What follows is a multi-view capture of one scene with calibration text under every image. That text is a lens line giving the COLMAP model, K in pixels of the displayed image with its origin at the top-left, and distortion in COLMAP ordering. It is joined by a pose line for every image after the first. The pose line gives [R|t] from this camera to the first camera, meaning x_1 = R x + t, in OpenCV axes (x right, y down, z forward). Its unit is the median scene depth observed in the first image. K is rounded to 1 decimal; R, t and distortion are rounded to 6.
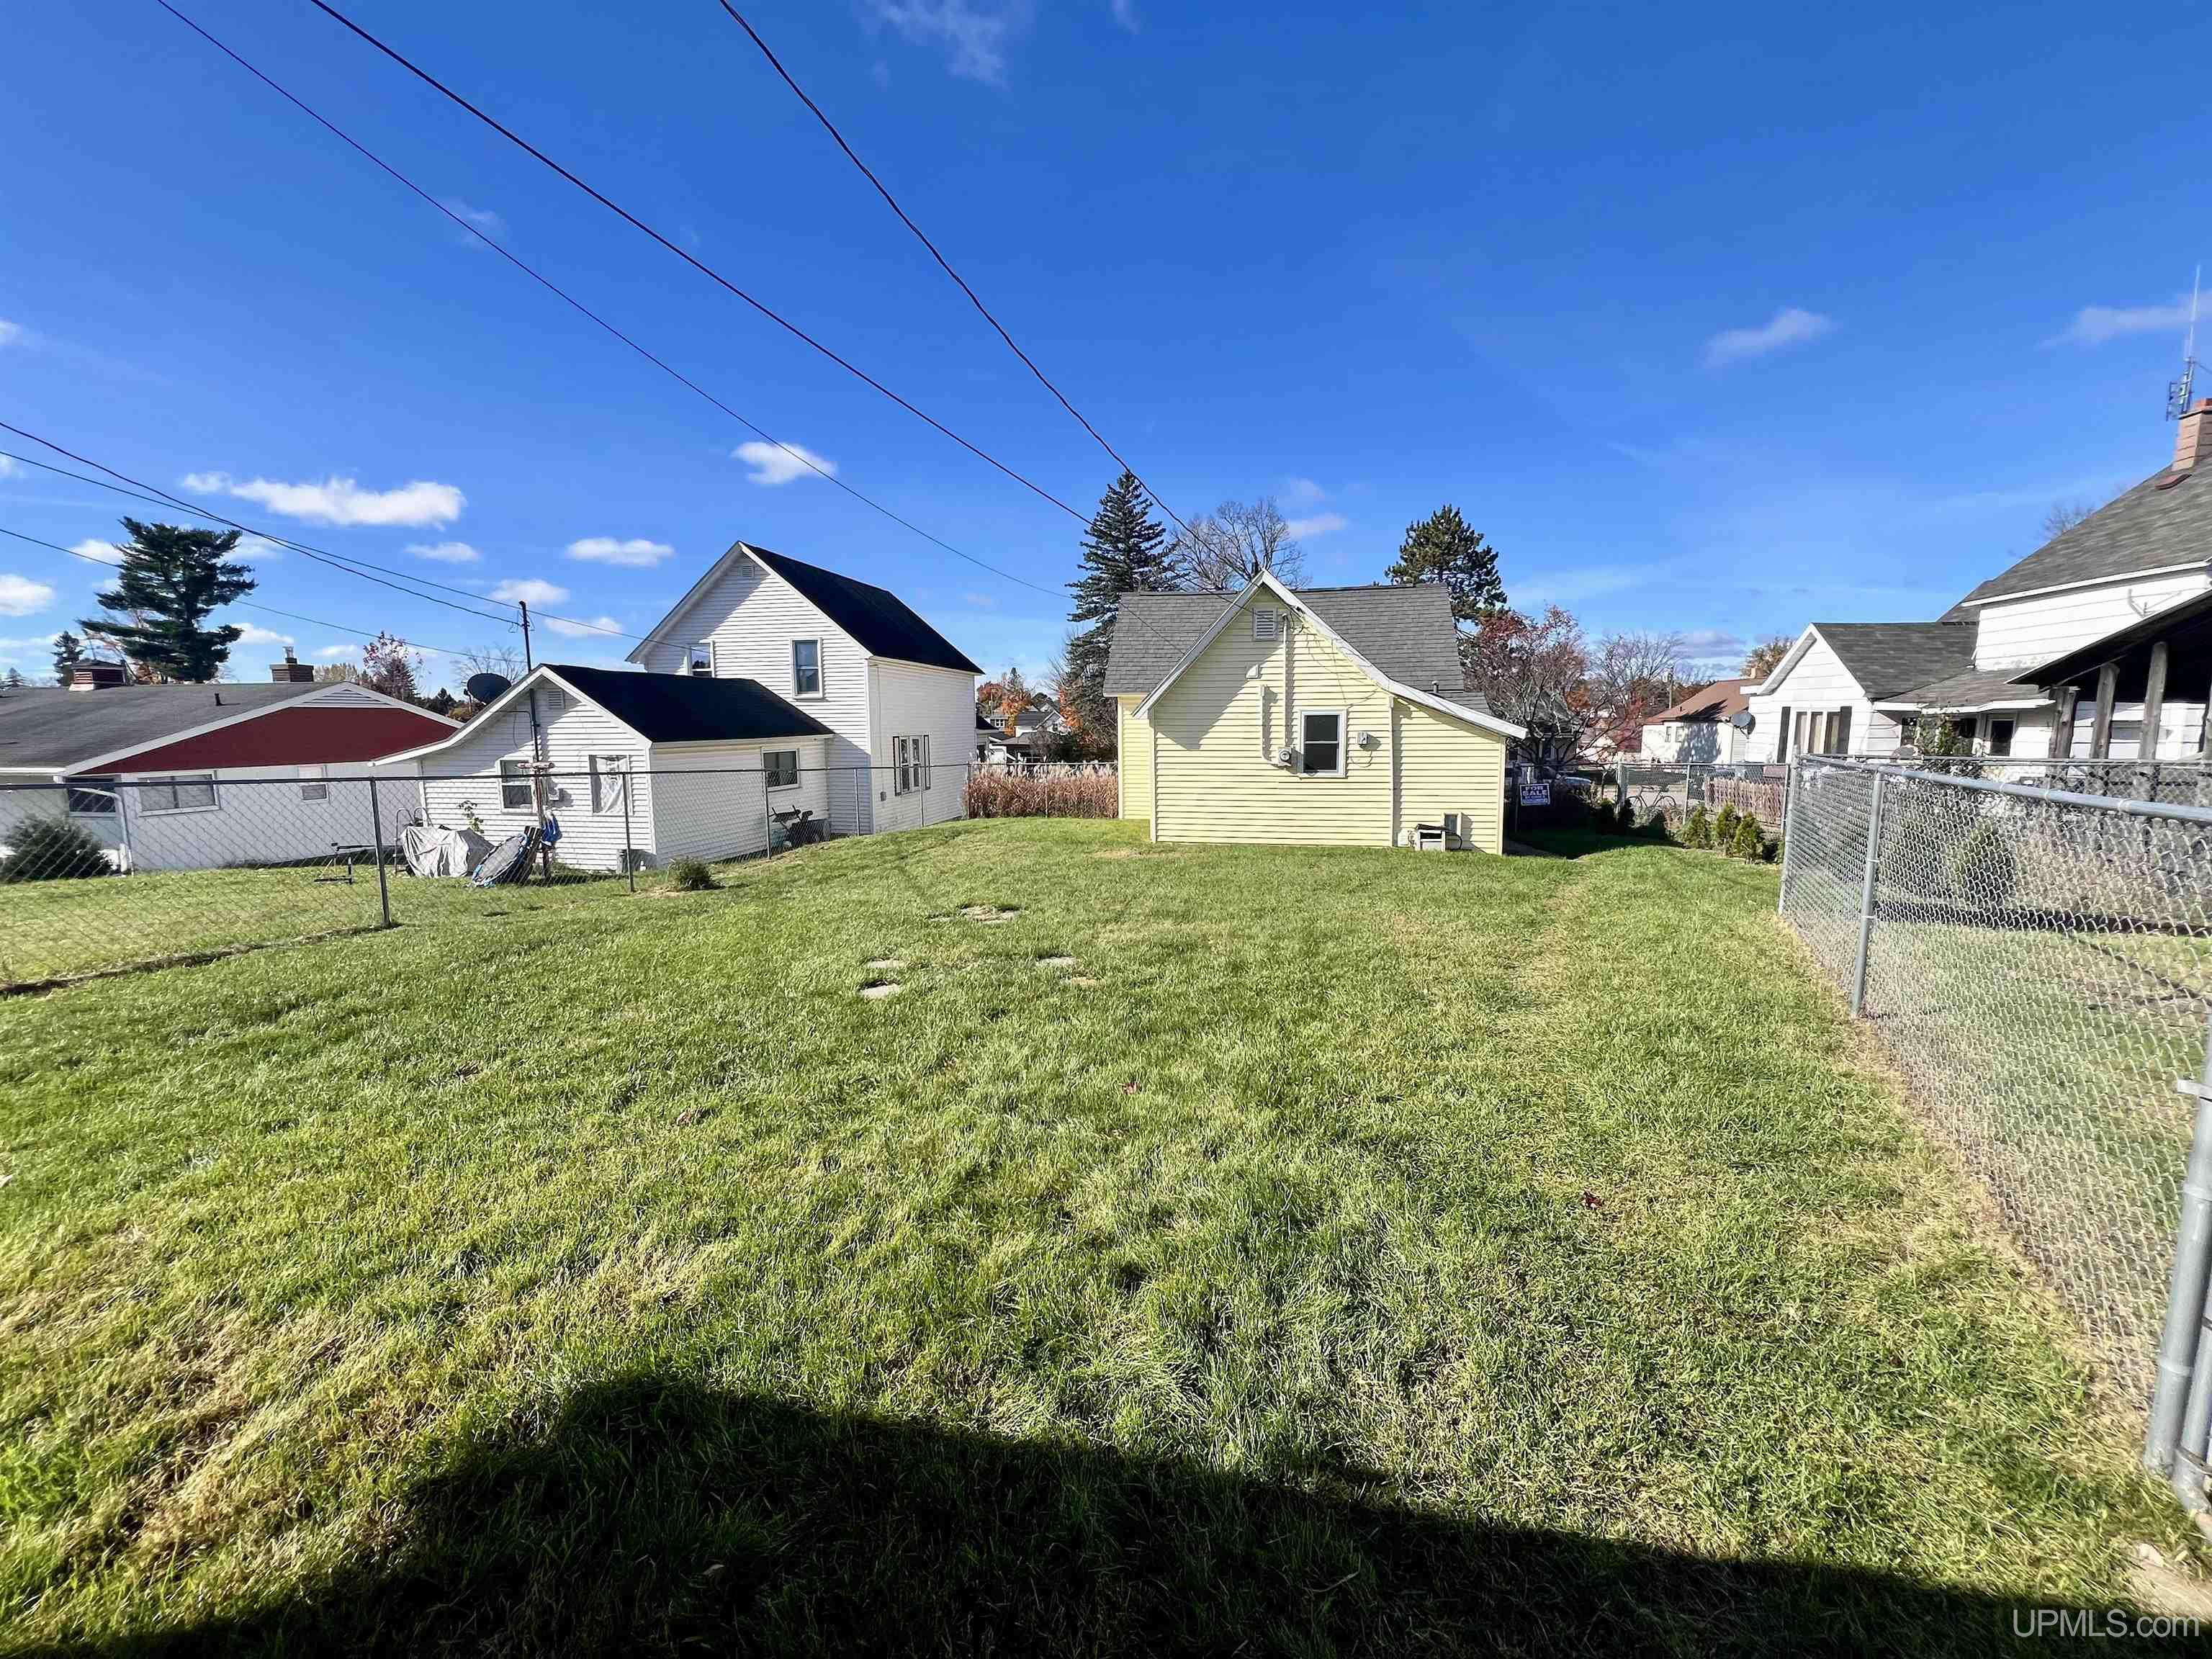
lens RADIAL K [[882.3, 0, 1108.5], [0, 882.3, 833.7], [0, 0, 1]] dist [-0.001189, 0.000386]
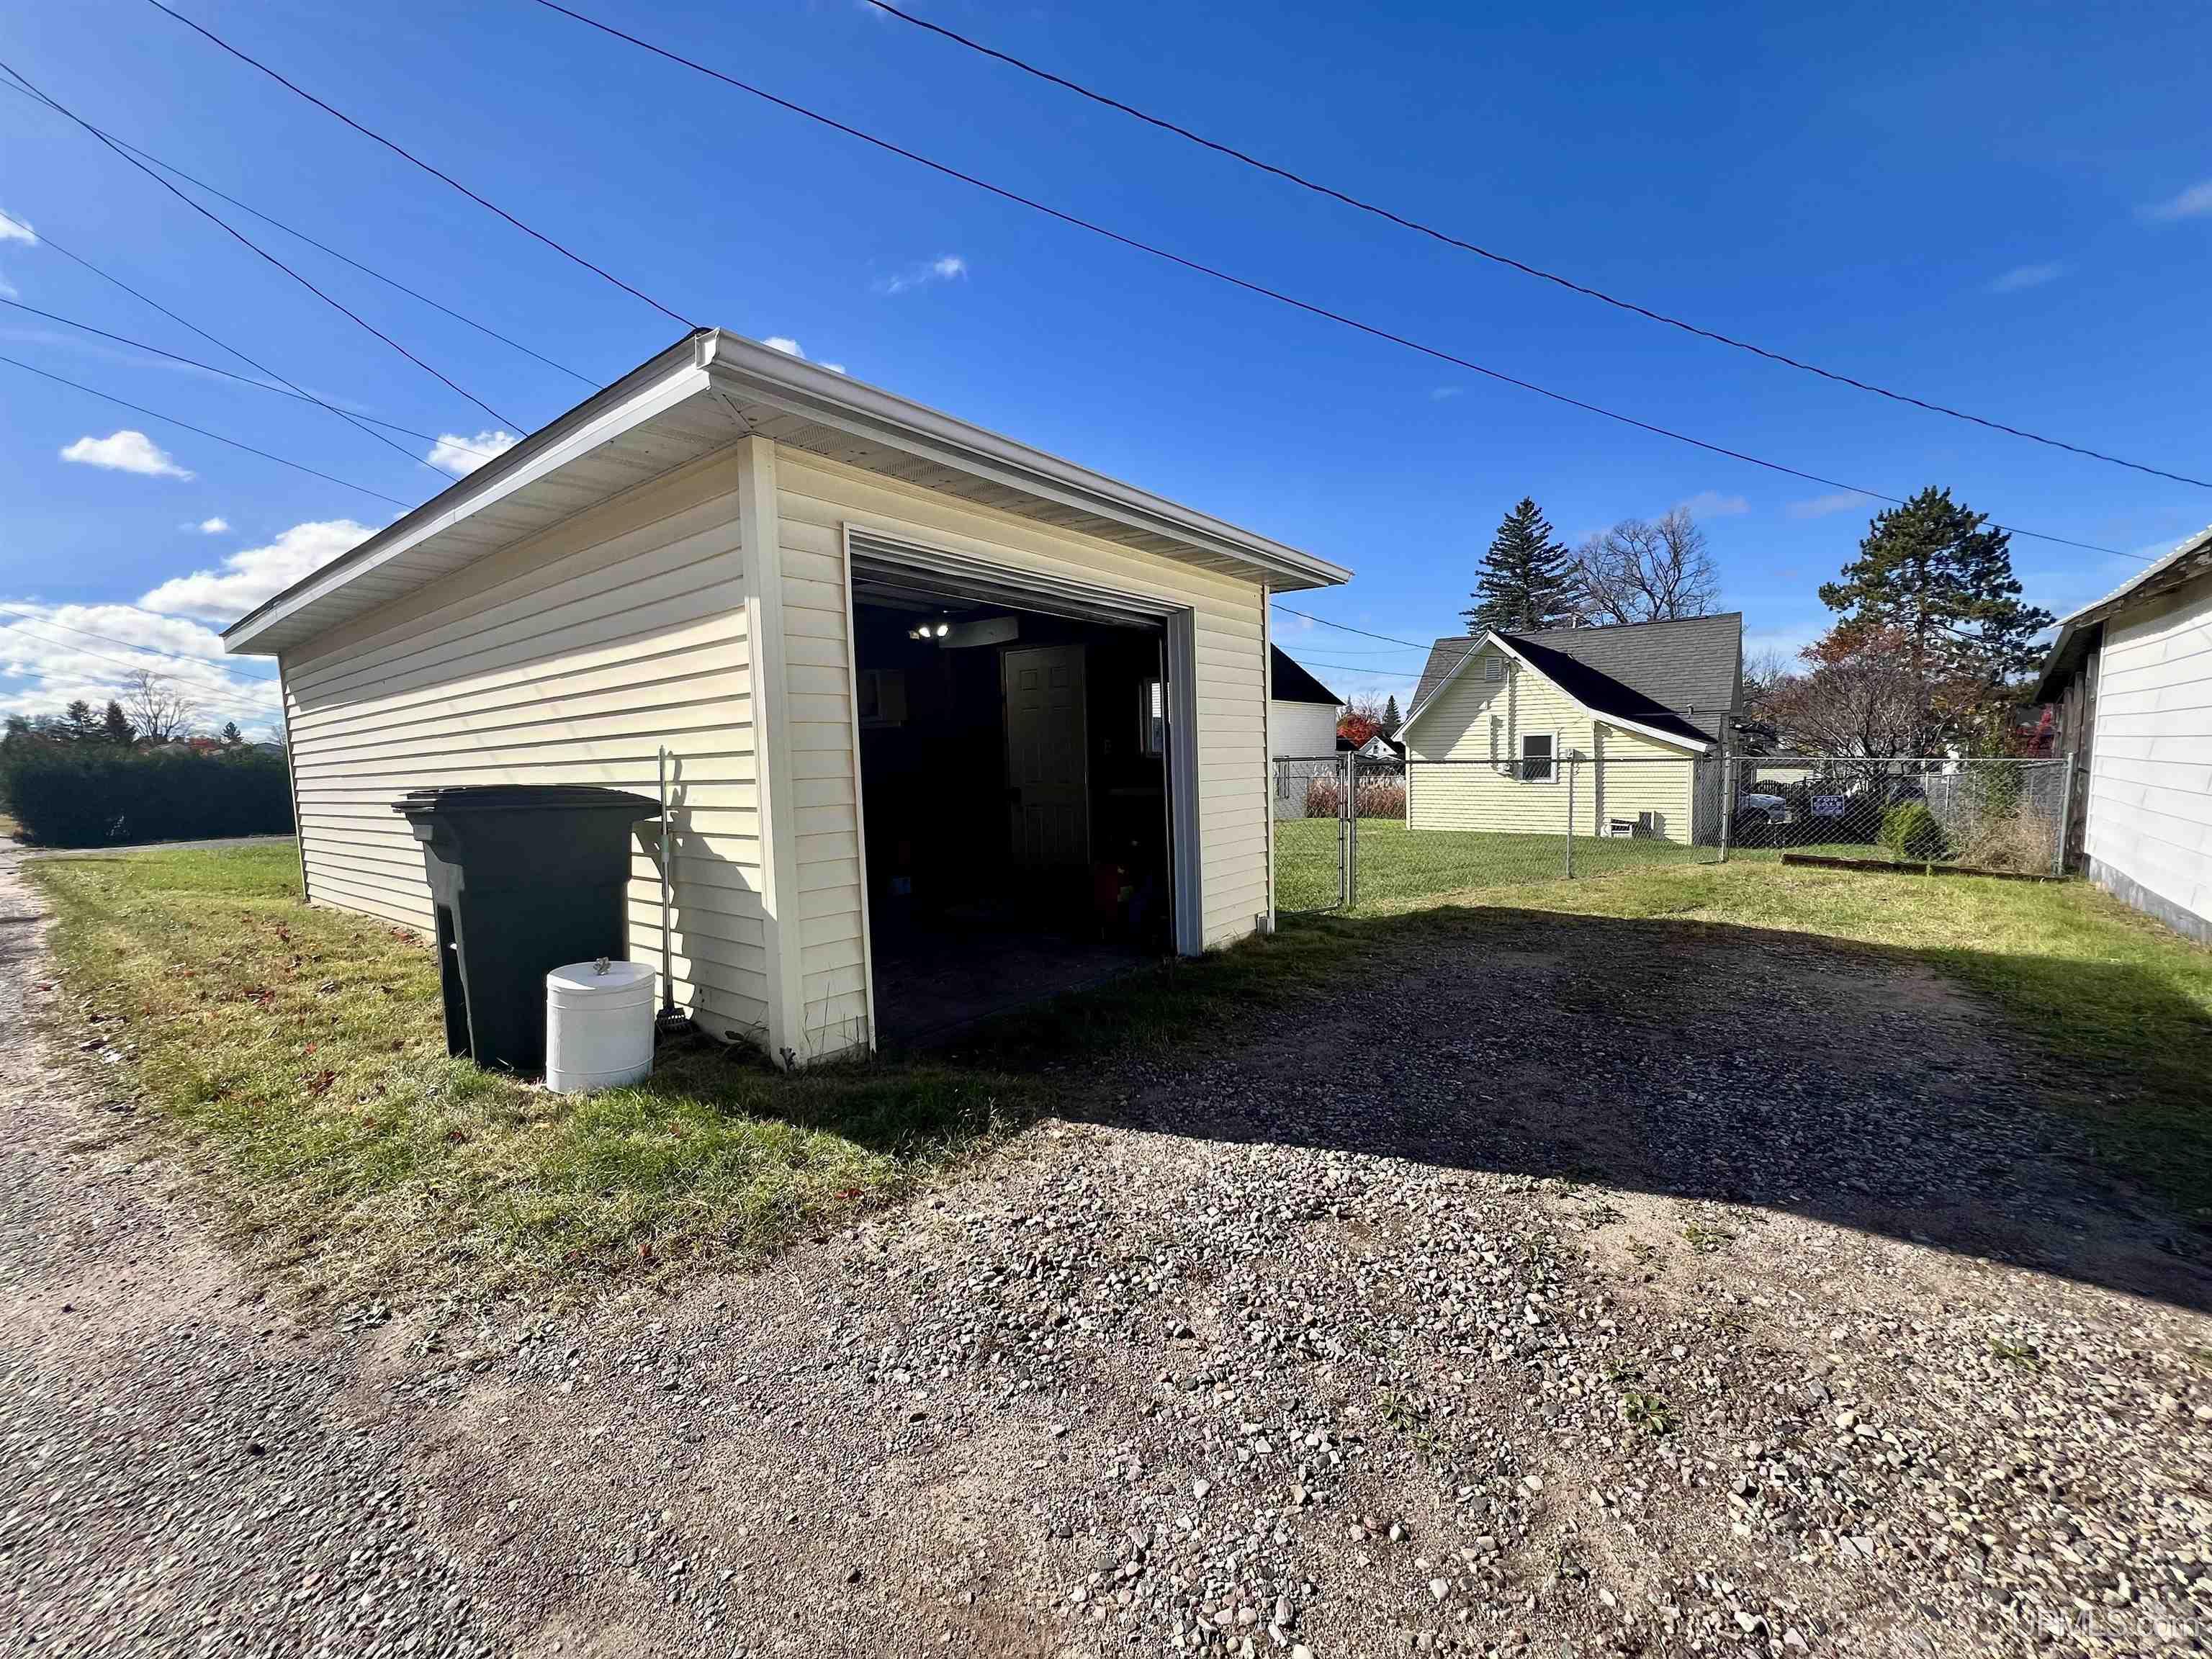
lens RADIAL K [[882.3, 0, 1096.7], [0, 882.3, 834.0], [0, 0, 1]] dist [-0.001189, 0.000386]
pose [[0.882090, 0.034114, -0.469844, 0.216922], [-0.046071, 0.998840, -0.013971, 0.047623], [0.468822, 0.033970, 0.882639, -0.366891]]
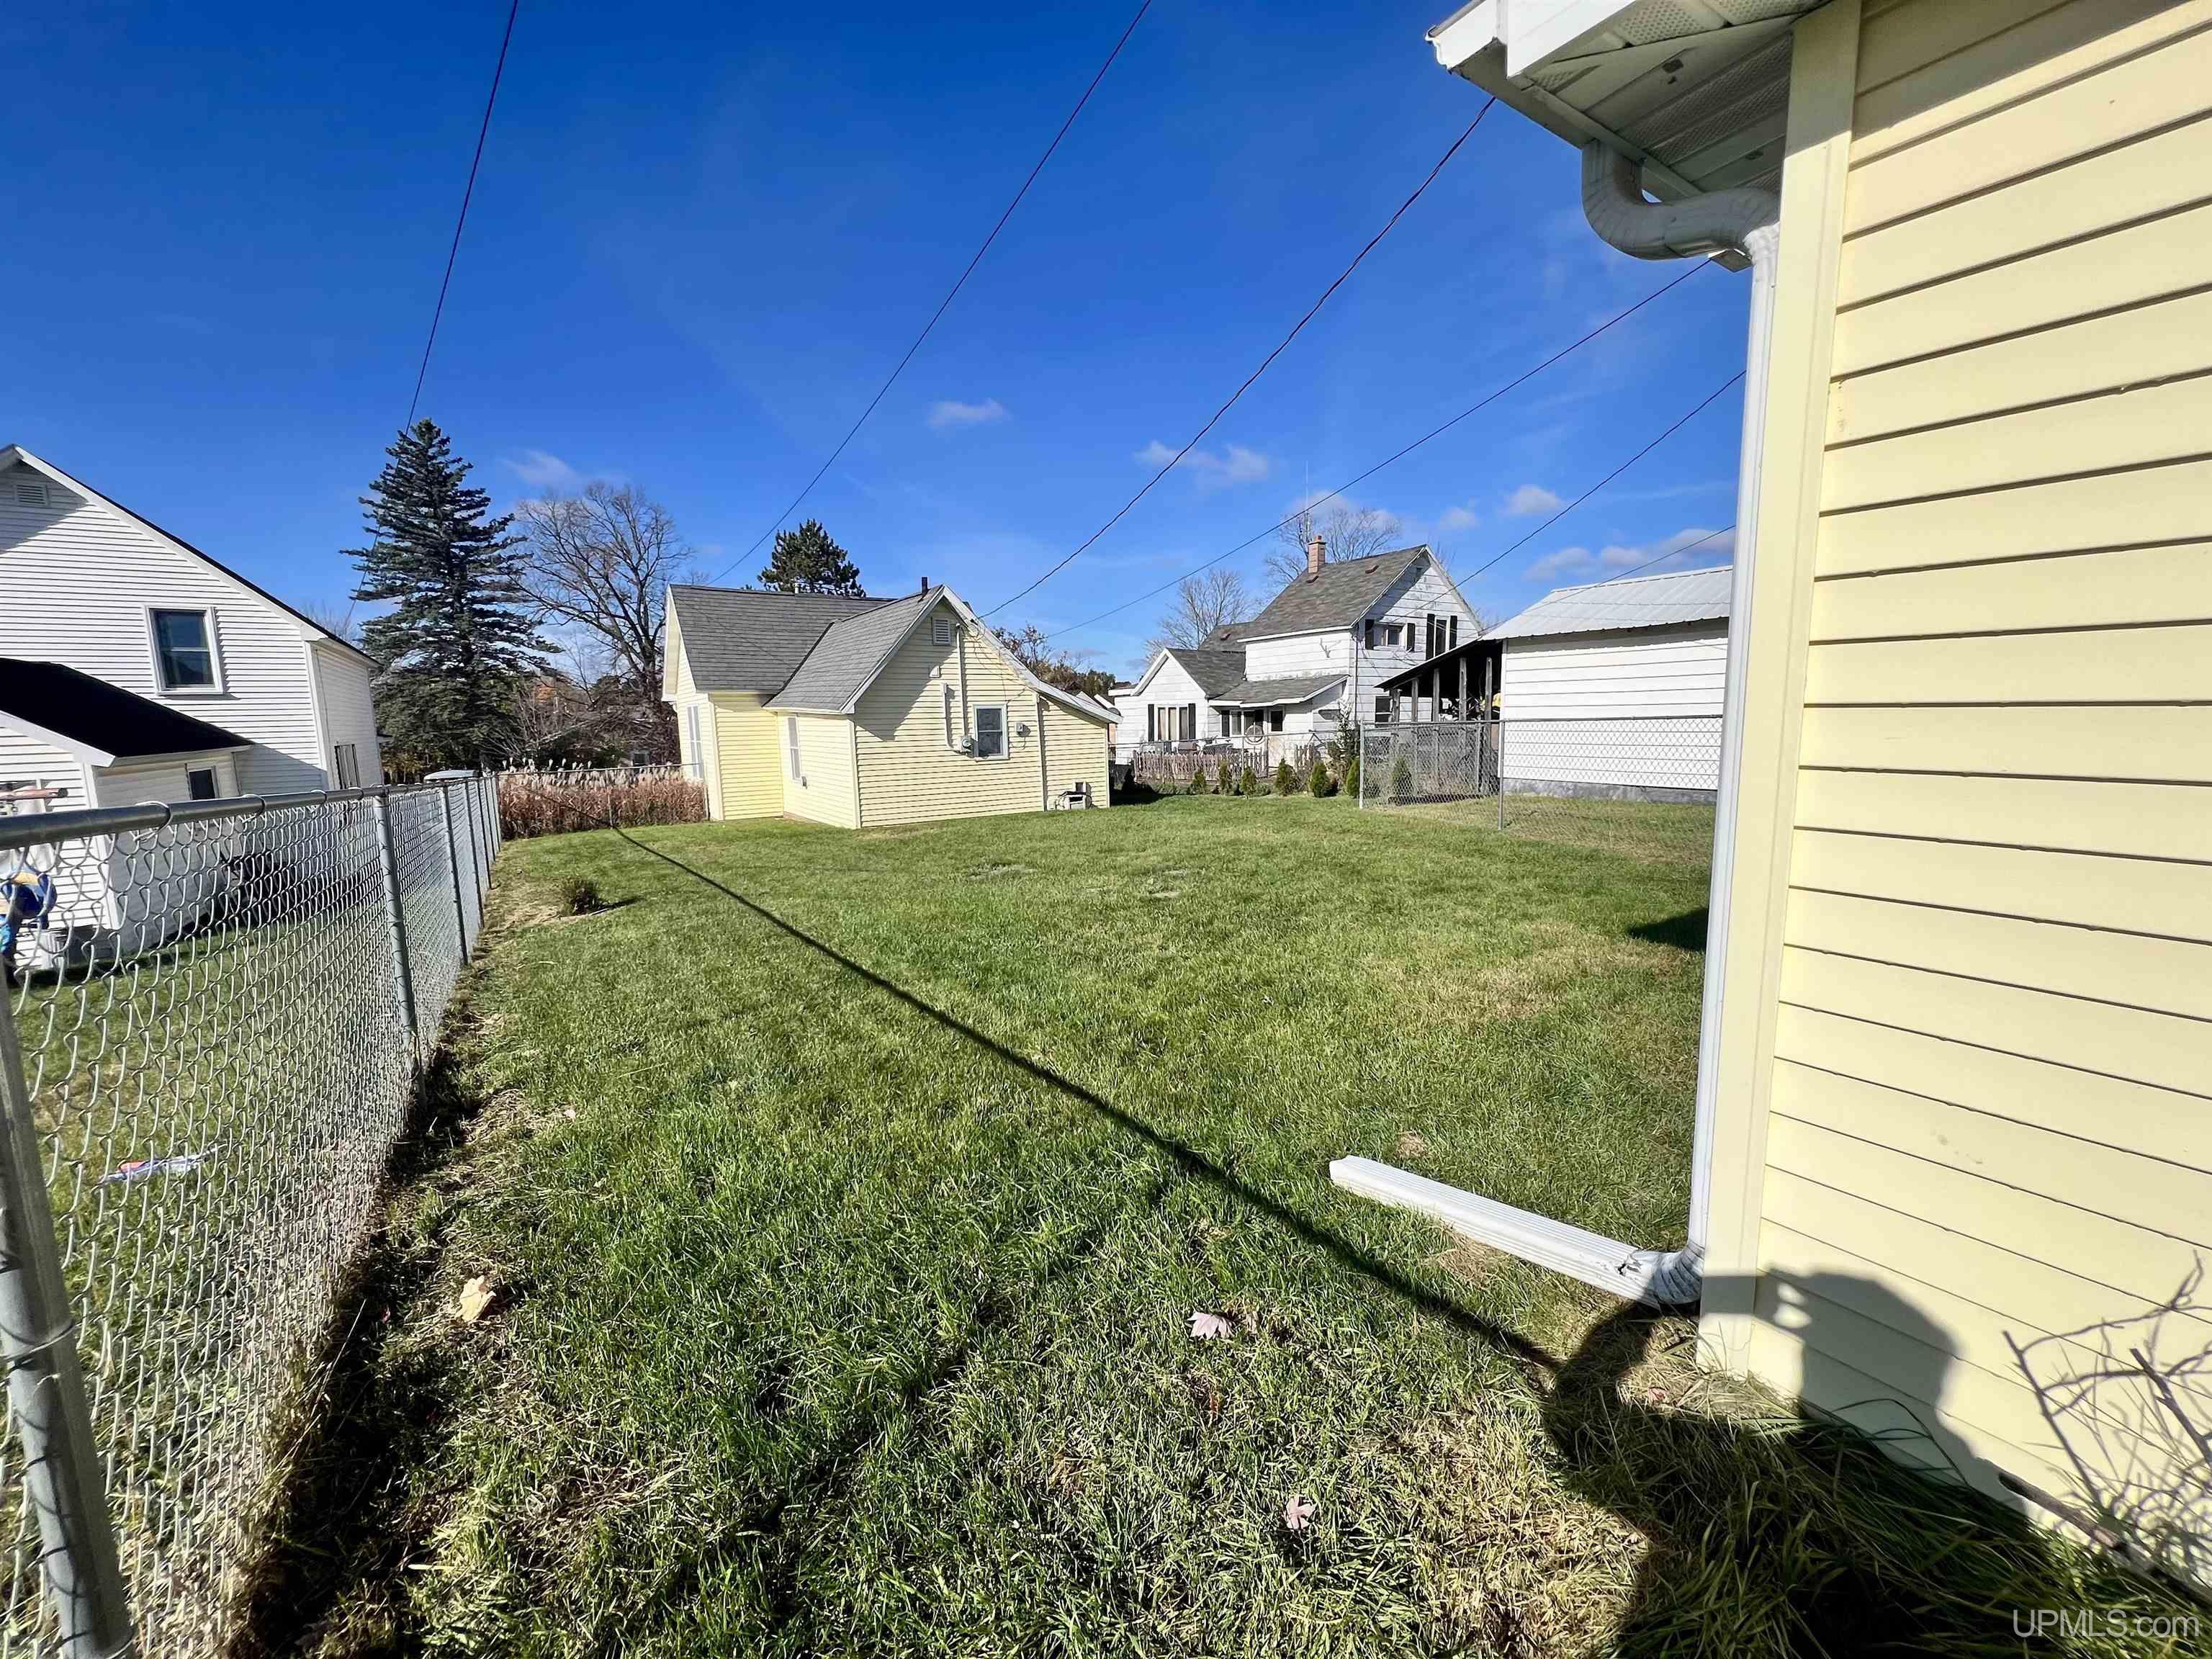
lens RADIAL K [[882.3, 0, 1105.2], [0, 882.3, 825.7], [0, 0, 1]] dist [-0.001189, 0.000386]
pose [[0.712669, -0.097764, 0.694655, -0.384189], [0.106680, 0.993828, 0.030422, 0.004589], [-0.693342, 0.052425, 0.718700, 0.017085]]
